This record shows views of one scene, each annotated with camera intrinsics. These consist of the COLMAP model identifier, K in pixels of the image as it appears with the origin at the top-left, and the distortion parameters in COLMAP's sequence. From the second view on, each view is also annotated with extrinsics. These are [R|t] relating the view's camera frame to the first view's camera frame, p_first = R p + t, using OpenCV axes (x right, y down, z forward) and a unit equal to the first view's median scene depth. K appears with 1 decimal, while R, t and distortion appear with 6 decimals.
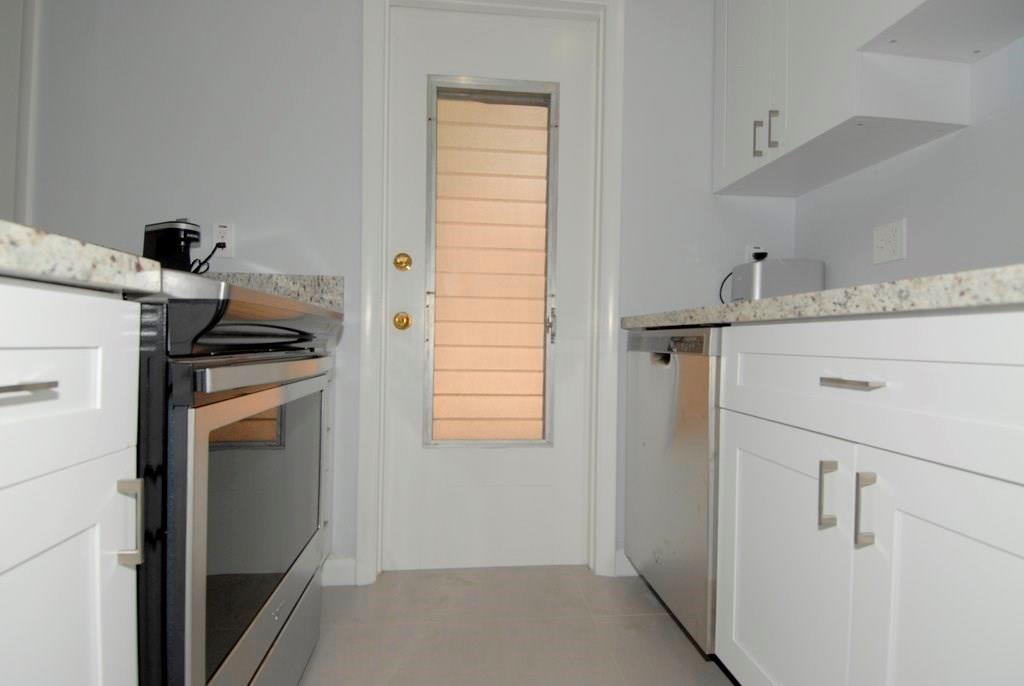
lens RADIAL K [[527.1, 0, 514.9], [0, 527.1, 344.8], [0, 0, 1]] dist [0.051627, -0.050045]
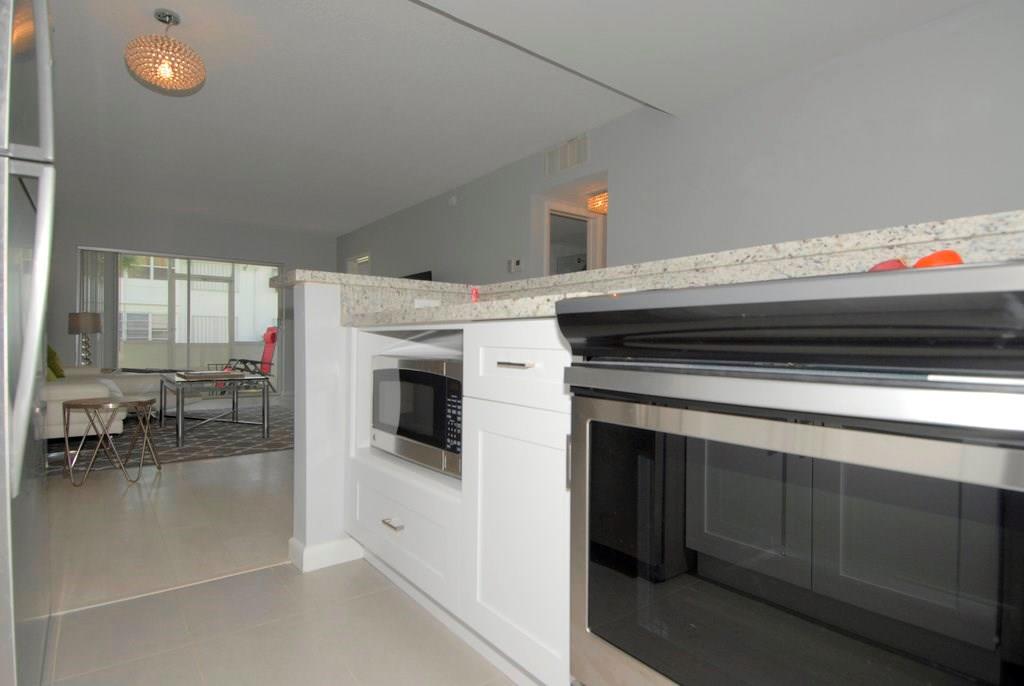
lens RADIAL K [[527.1, 0, 514.9], [0, 527.1, 344.8], [0, 0, 1]] dist [0.051627, -0.050045]
pose [[-0.844119, -0.020374, -0.535768, 0.098516], [-0.027630, 0.999603, 0.005520, -0.005920], [0.535443, 0.019463, -0.844347, 0.818307]]
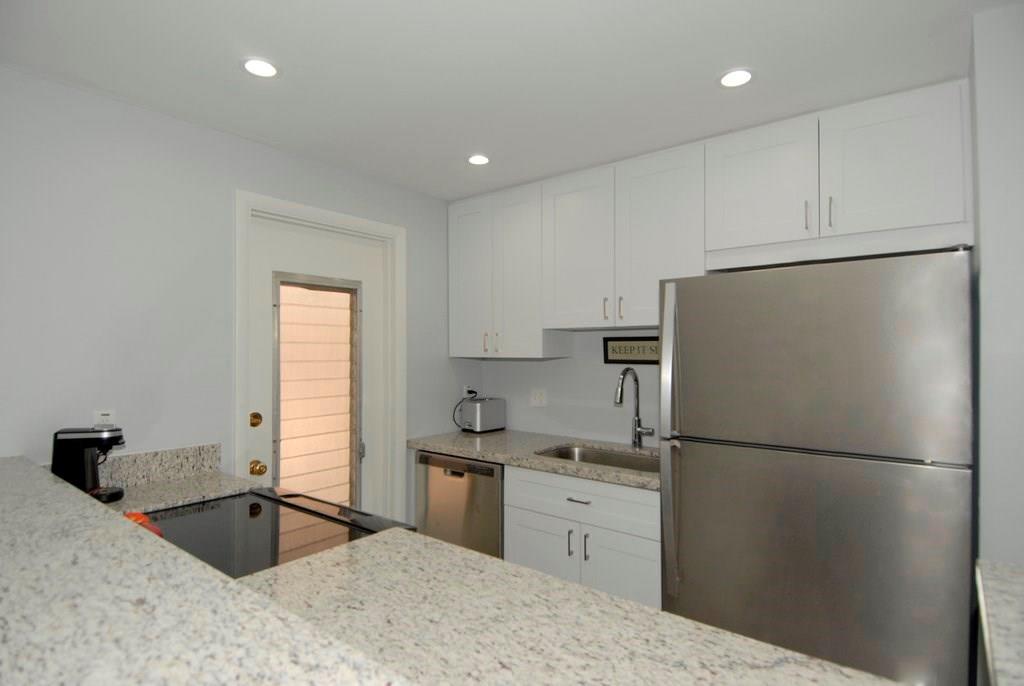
lens RADIAL K [[534.7, 0, 513.1], [0, 534.7, 345.8], [0, 0, 1]] dist [0.046511, -0.054636]
pose [[0.705308, -0.010023, 0.708830, -0.732616], [0.020104, 0.999781, -0.005867, -0.335274], [-0.708616, 0.018389, 0.705355, -0.345100]]
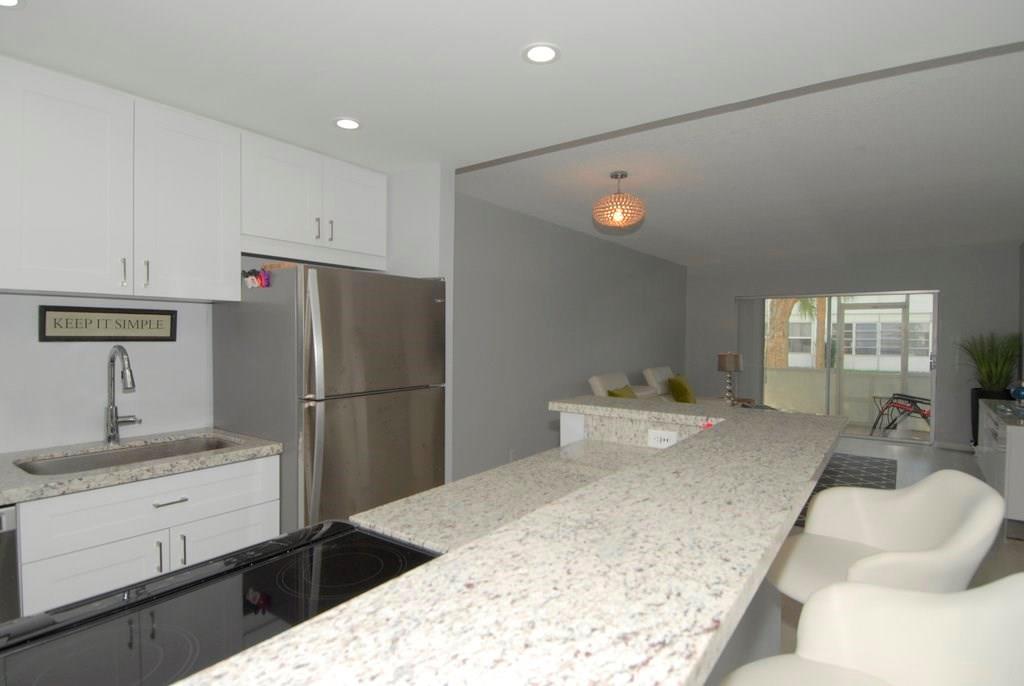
lens RADIAL K [[534.7, 0, 513.1], [0, 534.7, 345.8], [0, 0, 1]] dist [0.046511, -0.054636]
pose [[-0.743755, -0.036873, 0.667435, -0.945822], [-0.012124, 0.999057, 0.041683, -0.338598], [-0.668342, 0.022910, -0.743501, 0.802512]]
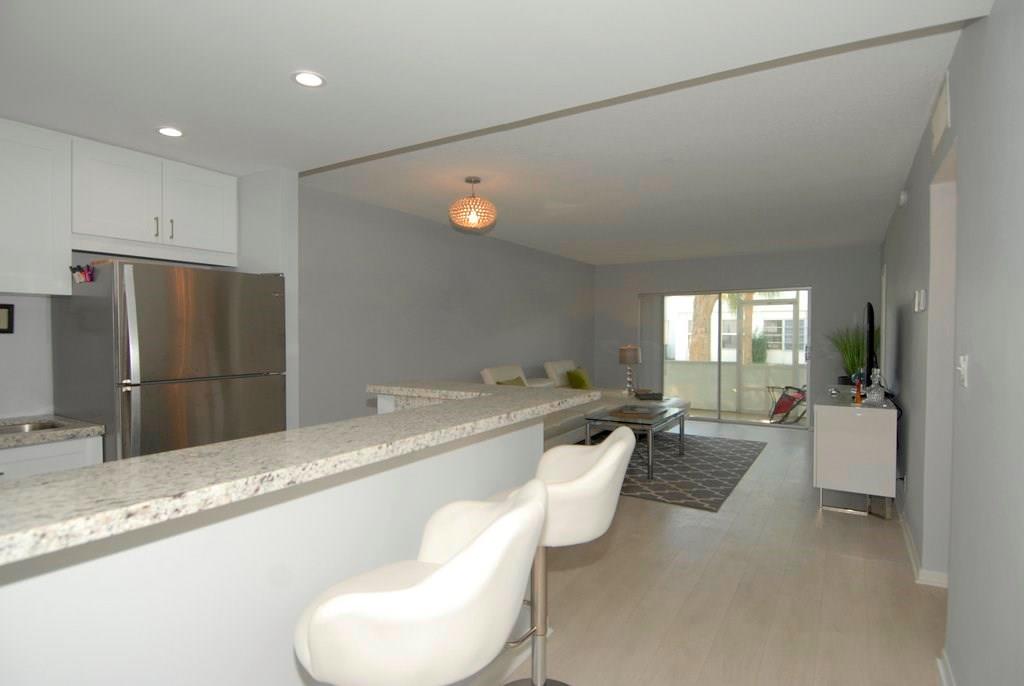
lens RADIAL K [[539.9, 0, 515.4], [0, 539.9, 343.3], [0, 0, 1]] dist [0.045095, -0.054437]
pose [[-0.794797, -0.028257, 0.606217, -1.378252], [-0.006807, 0.999268, 0.037653, -0.318692], [-0.606837, 0.025800, -0.794407, 0.687268]]
